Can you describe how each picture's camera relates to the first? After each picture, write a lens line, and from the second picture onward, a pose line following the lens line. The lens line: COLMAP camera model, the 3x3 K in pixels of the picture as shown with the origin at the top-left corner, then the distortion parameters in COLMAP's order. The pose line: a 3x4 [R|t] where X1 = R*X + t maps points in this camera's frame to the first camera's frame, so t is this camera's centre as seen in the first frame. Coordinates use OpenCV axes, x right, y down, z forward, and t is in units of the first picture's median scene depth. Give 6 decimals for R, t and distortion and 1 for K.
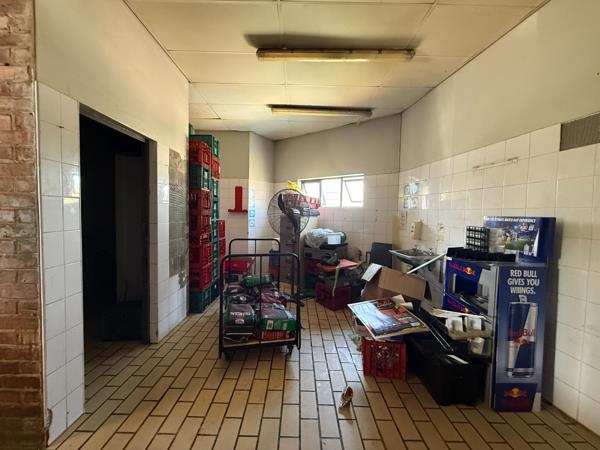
lens RADIAL K [[241.6, 0, 298.2], [0, 241.6, 223.5], [0, 0, 1]] dist [0.006046, -0.000917]
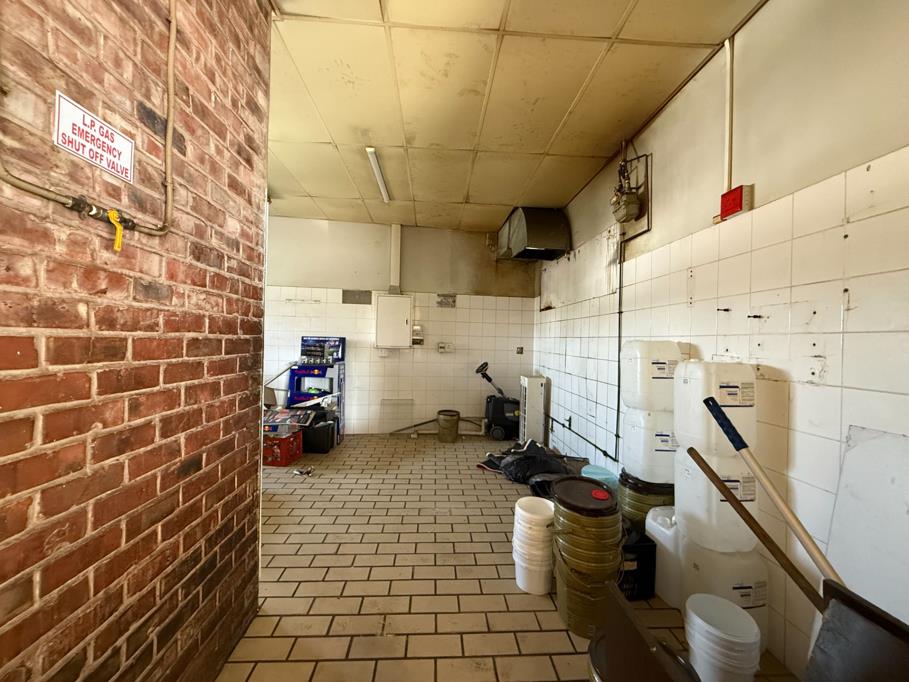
lens RADIAL K [[366.0, 0, 453.9], [0, 366.0, 338.5], [0, 0, 1]] dist [0.006046, -0.000917]
pose [[-0.054674, -0.012446, 0.998427, -1.513664], [0.019531, 0.999718, 0.013532, -0.030139], [-0.998313, 0.020240, -0.054416, 0.215617]]
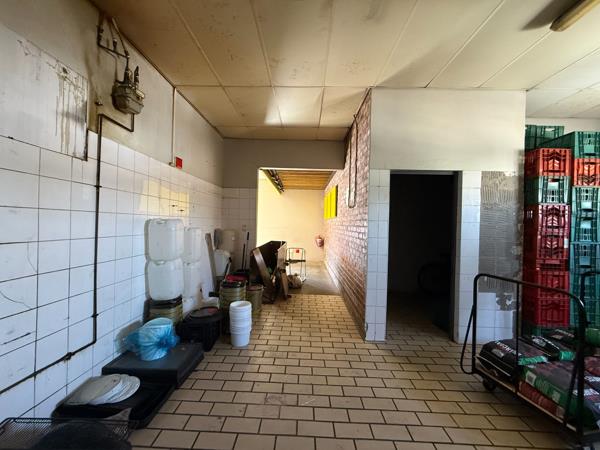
lens RADIAL K [[241.6, 0, 298.2], [0, 241.6, 225.7], [0, 0, 1]] dist [0.006046, -0.000917]
pose [[-0.024190, -0.014983, -0.999595, 0.671239], [-0.070701, 0.997410, -0.013239, 0.003877], [0.997204, 0.070352, -0.025187, 0.261573]]
